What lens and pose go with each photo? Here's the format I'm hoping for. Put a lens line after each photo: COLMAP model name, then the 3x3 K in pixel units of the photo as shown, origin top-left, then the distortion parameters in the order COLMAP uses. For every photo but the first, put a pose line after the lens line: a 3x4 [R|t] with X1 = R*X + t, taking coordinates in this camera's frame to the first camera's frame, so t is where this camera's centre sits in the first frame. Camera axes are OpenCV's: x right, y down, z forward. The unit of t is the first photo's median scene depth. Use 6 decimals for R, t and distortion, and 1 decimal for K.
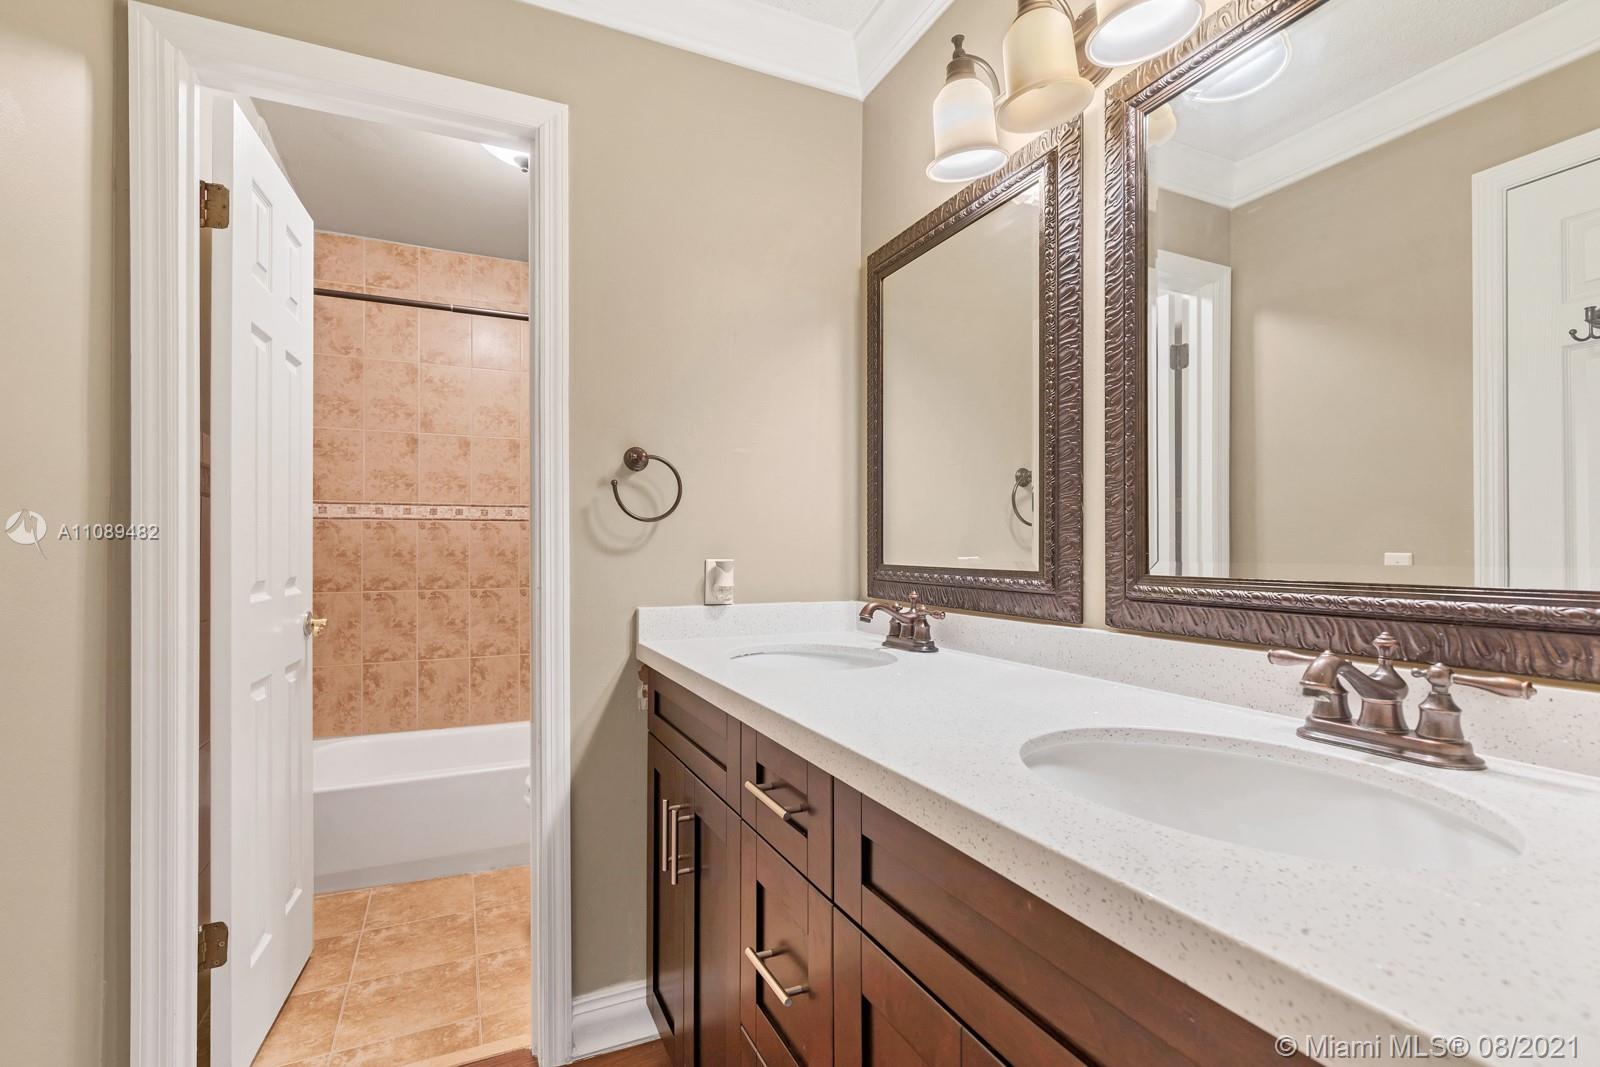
lens RADIAL K [[732.1, 0, 799.0], [0, 732.1, 535.1], [0, 0, 1]] dist [0.008944, -0.001632]
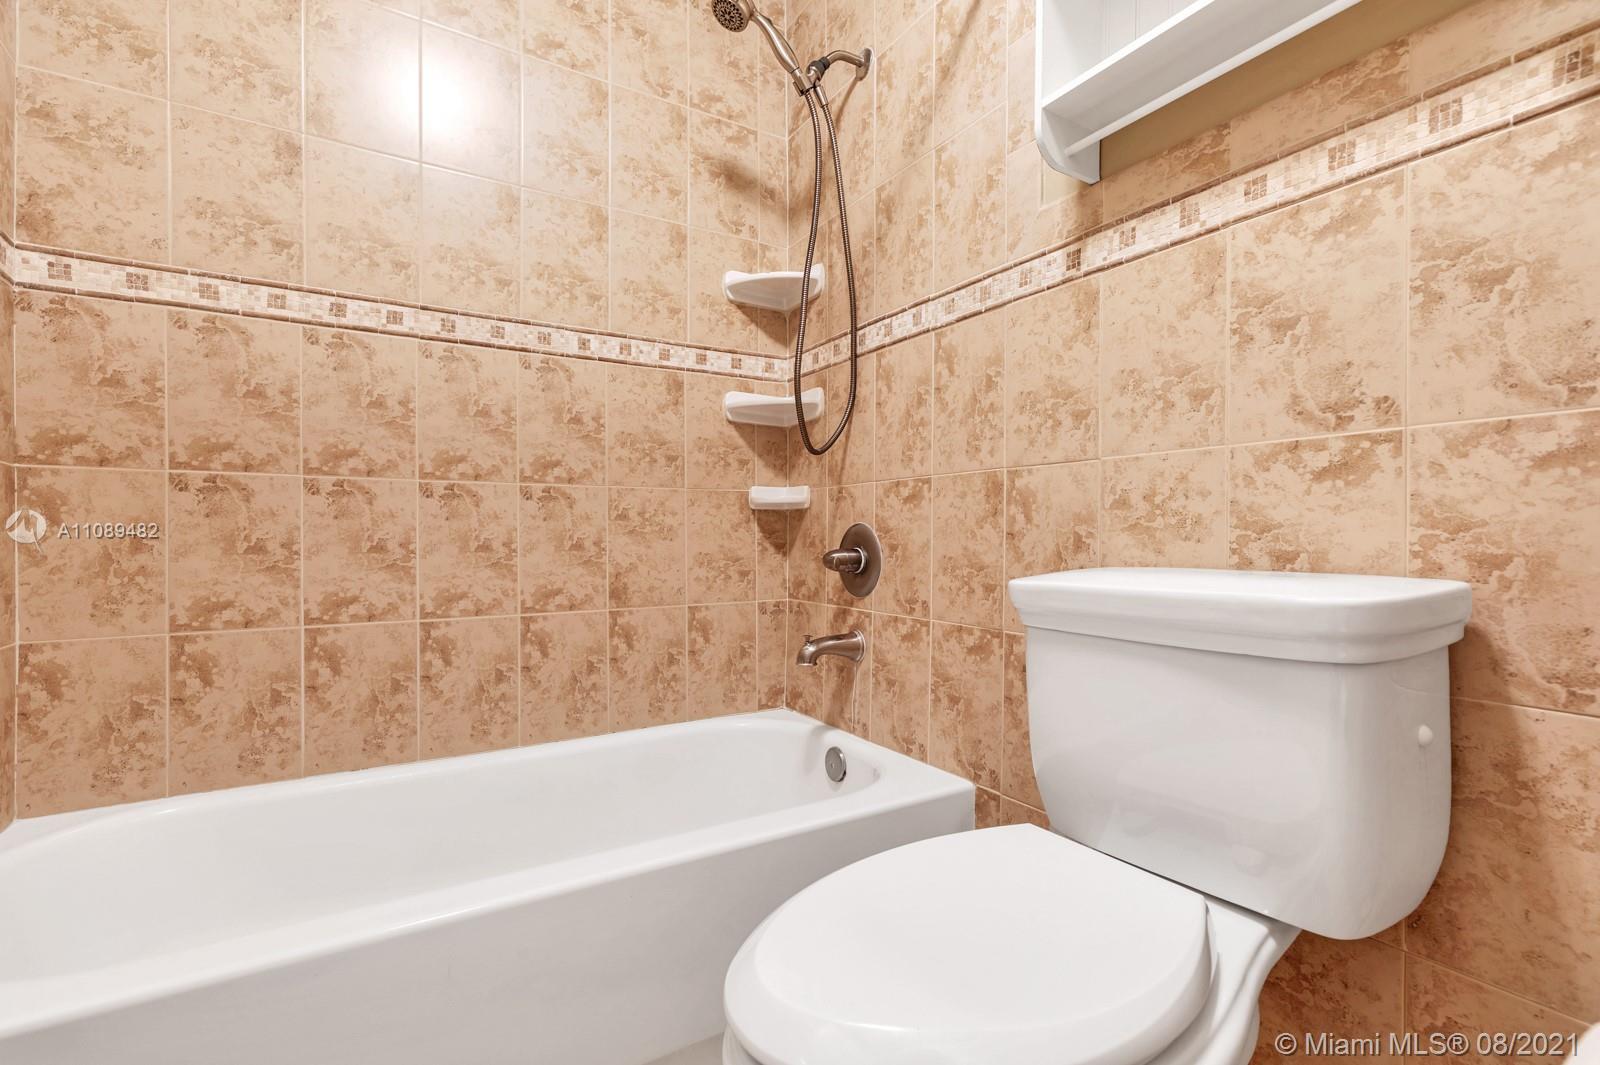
lens RADIAL K [[732.1, 0, 802.0], [0, 732.1, 535.4], [0, 0, 1]] dist [0.008944, -0.001632]
pose [[0.989729, -0.002641, 0.142935, -0.272920], [0.002440, 0.999996, 0.001582, 0.112982], [-0.142938, -0.001217, 0.989731, 0.493642]]
